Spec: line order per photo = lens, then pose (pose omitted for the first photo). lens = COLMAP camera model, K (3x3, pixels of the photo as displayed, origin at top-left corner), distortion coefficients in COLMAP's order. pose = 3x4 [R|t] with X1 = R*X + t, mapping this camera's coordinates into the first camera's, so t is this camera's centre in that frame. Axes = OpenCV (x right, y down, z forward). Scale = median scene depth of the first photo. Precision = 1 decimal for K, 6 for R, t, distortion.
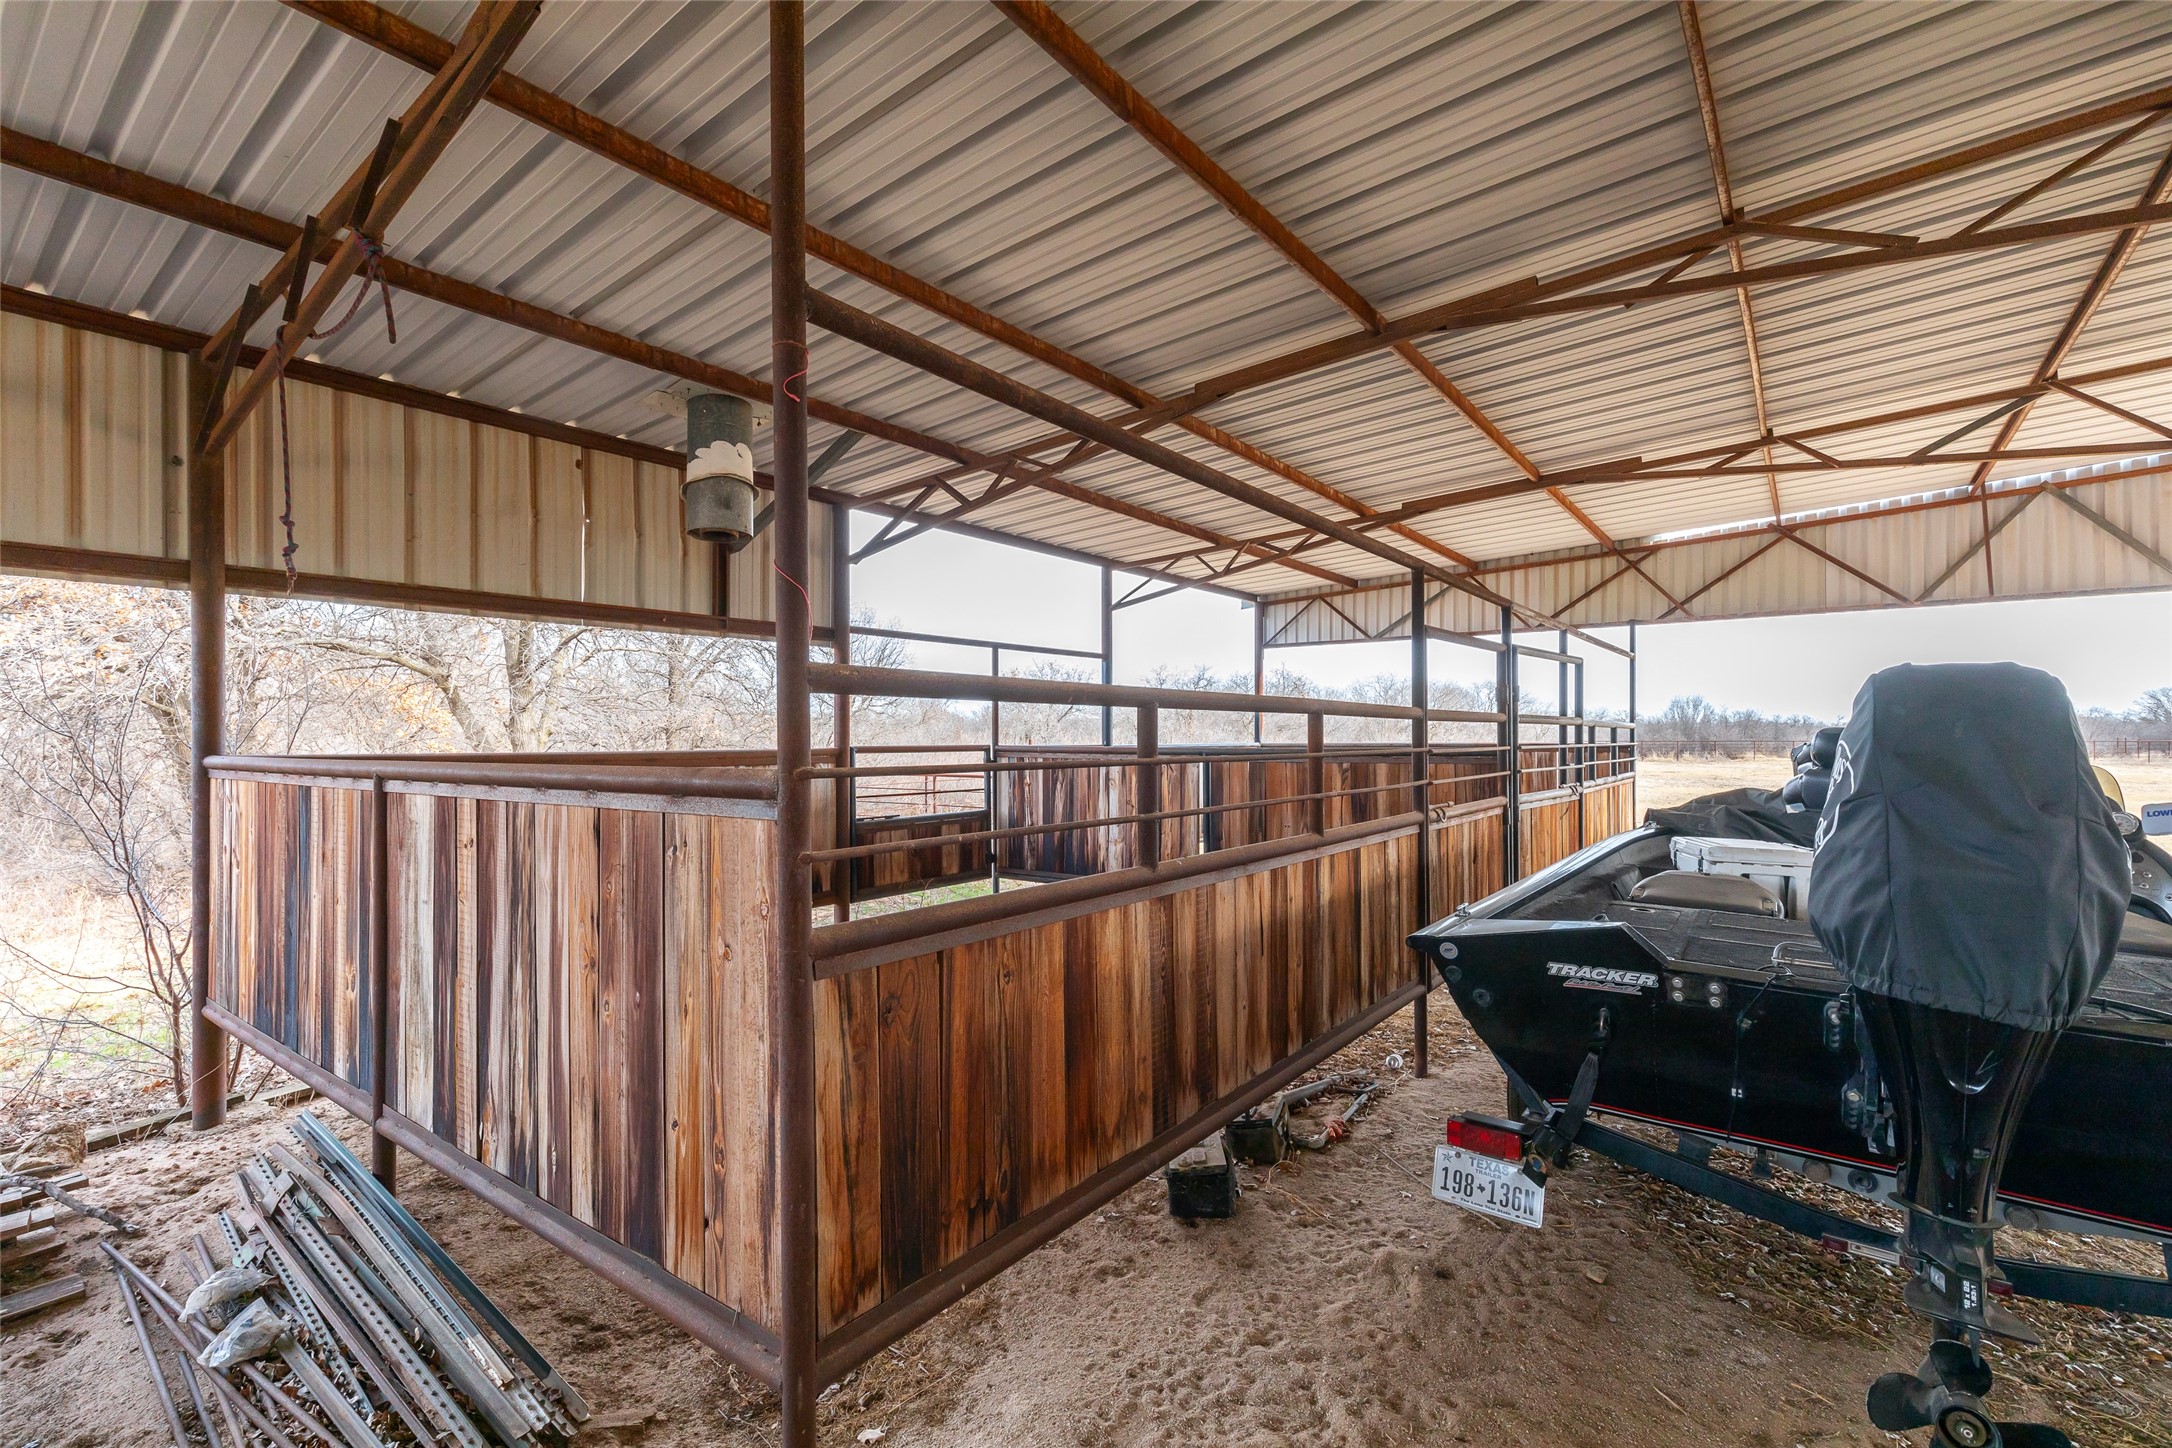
lens RADIAL K [[980.9, 0, 1083.2], [0, 980.9, 730.1], [0, 0, 1]] dist [0.007776, -0.001197]
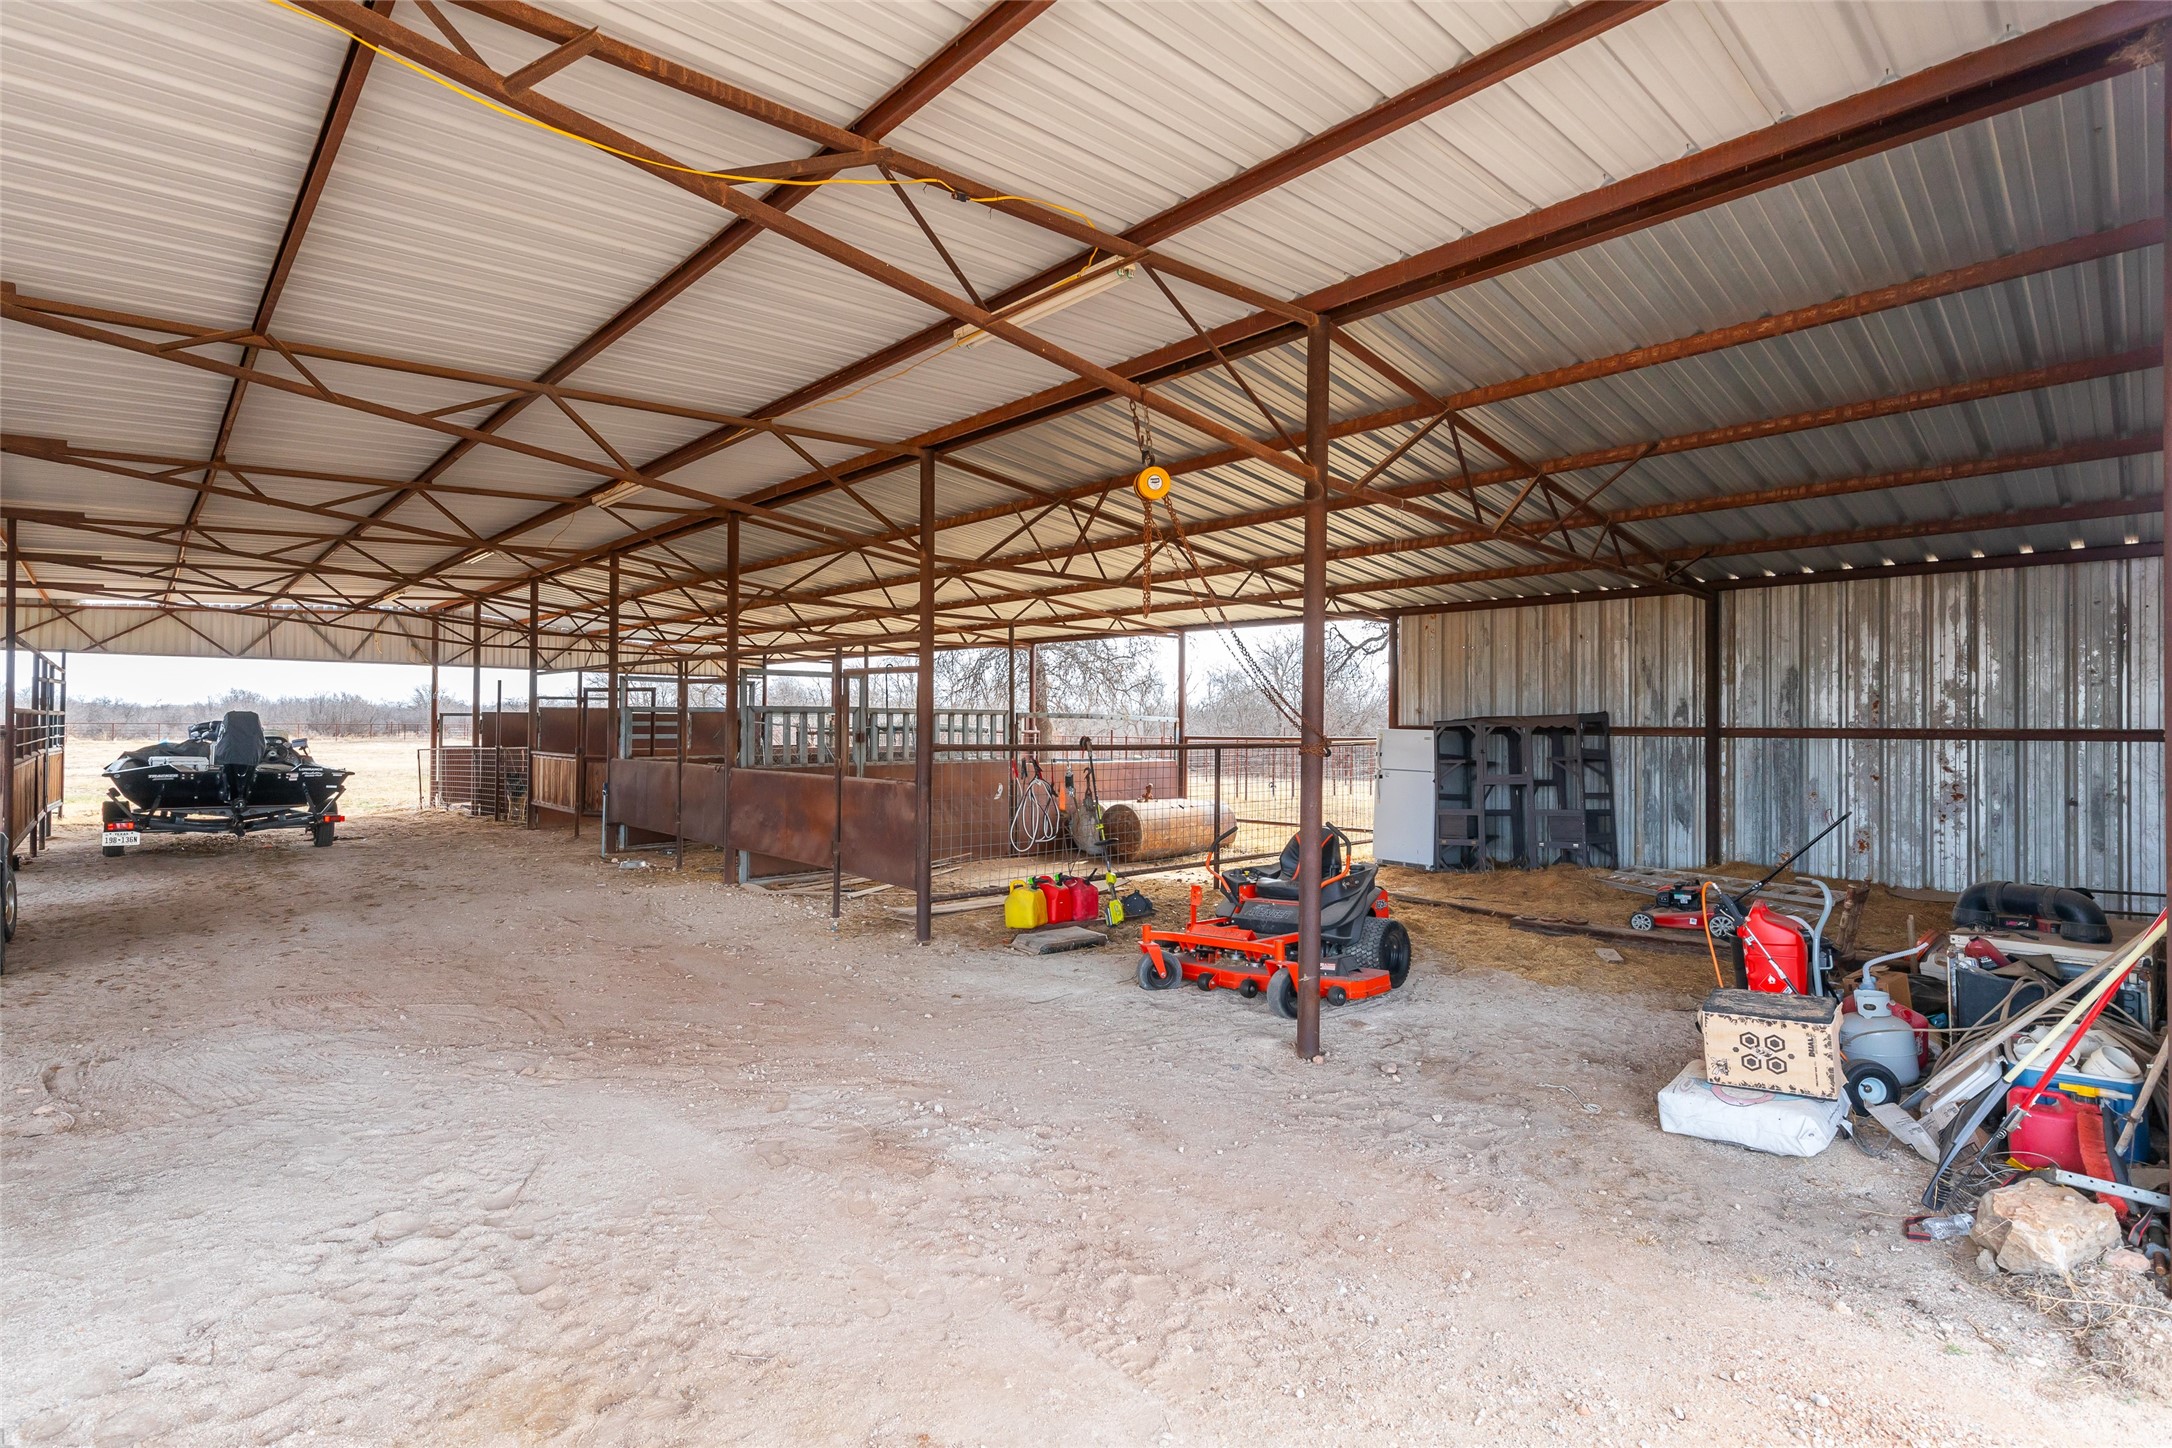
lens RADIAL K [[980.9, 0, 1083.3], [0, 980.9, 718.7], [0, 0, 1]] dist [0.007776, -0.001197]
pose [[0.157442, 0.005790, 0.987511, -0.905829], [-0.011785, 0.999923, -0.003984, -0.009811], [-0.987458, -0.011011, 0.157498, -1.067331]]
